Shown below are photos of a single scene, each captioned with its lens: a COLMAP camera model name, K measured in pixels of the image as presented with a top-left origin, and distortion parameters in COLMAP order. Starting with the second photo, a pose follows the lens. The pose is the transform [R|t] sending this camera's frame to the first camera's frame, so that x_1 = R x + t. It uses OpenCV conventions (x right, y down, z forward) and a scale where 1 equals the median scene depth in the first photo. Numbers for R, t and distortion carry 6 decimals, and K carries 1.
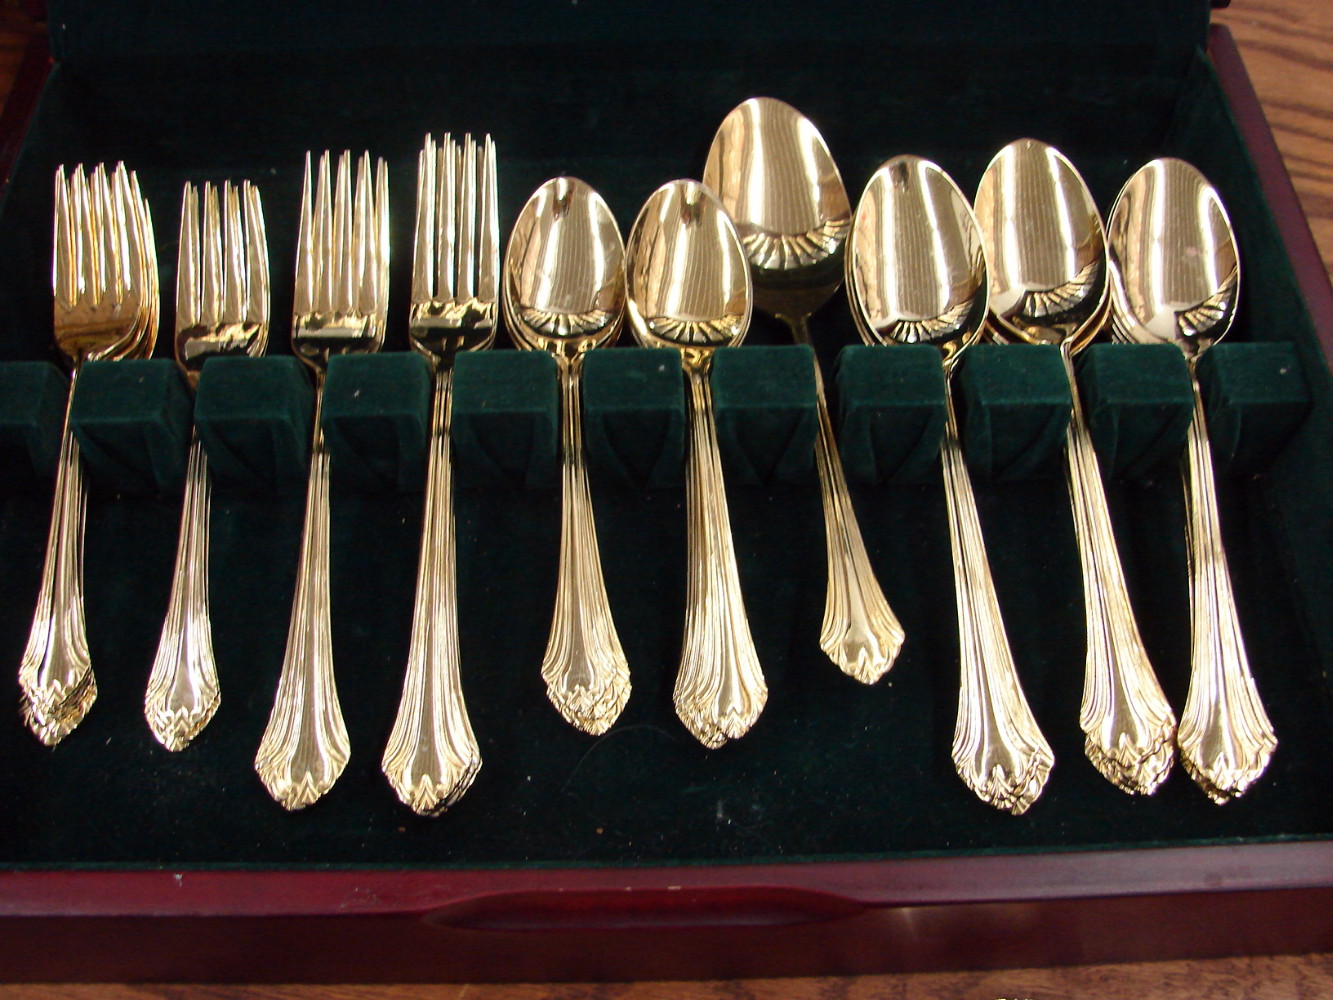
lens RADIAL K [[1427.1, 0, 665.2], [0, 1427.1, 505.0], [0, 0, 1]] dist [-0.244960, 0.279690]
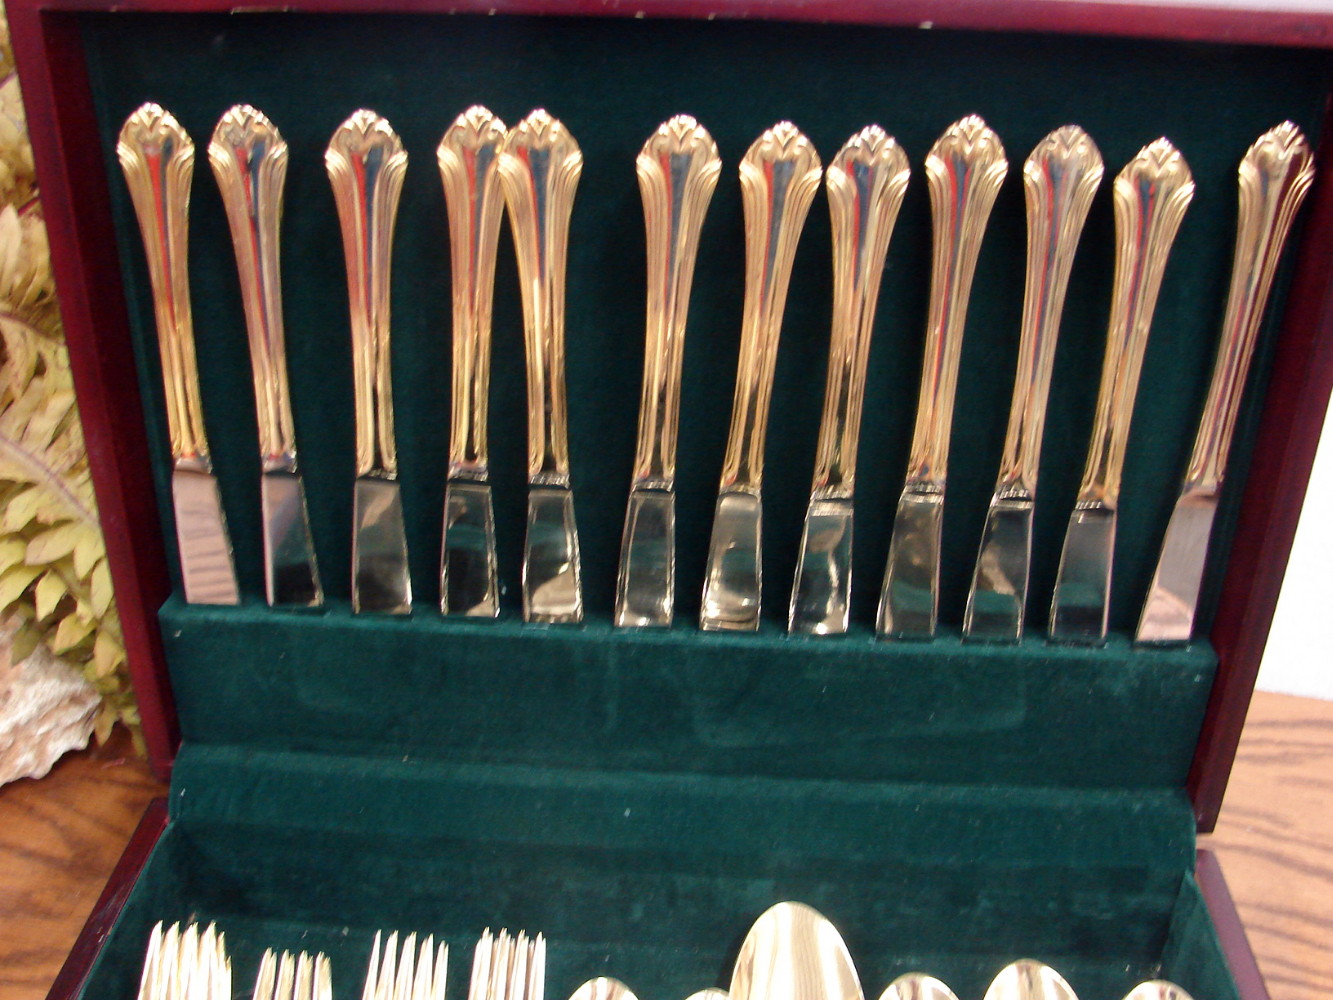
lens RADIAL K [[1427.1, 0, 665.2], [0, 1427.1, 505.0], [0, 0, 1]] dist [-0.244960, 0.279690]
pose [[0.996886, 0.052428, -0.058896, 0.021360], [-0.073253, 0.892184, -0.445693, -0.081093], [0.029179, 0.448620, 0.893246, -0.148507]]
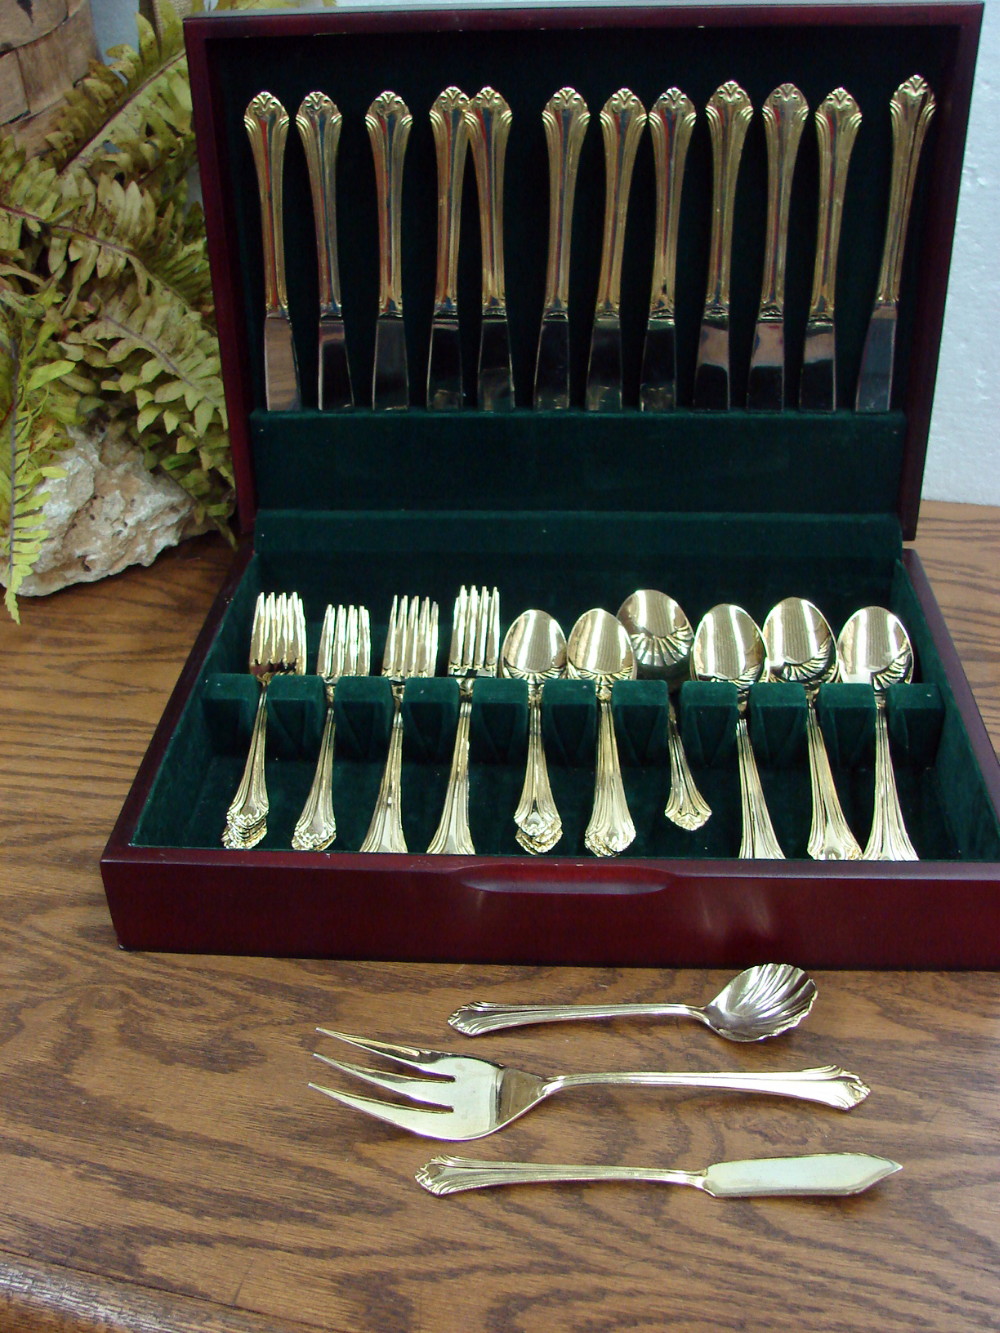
lens RADIAL K [[1427.1, 0, 471.6], [0, 1427.1, 699.2], [0, 0, 1]] dist [-0.244960, 0.279690]
pose [[0.994430, 0.026773, -0.101941, 0.037812], [-0.064186, 0.920997, -0.384245, 0.603131], [0.083600, 0.388648, 0.917586, -0.676027]]
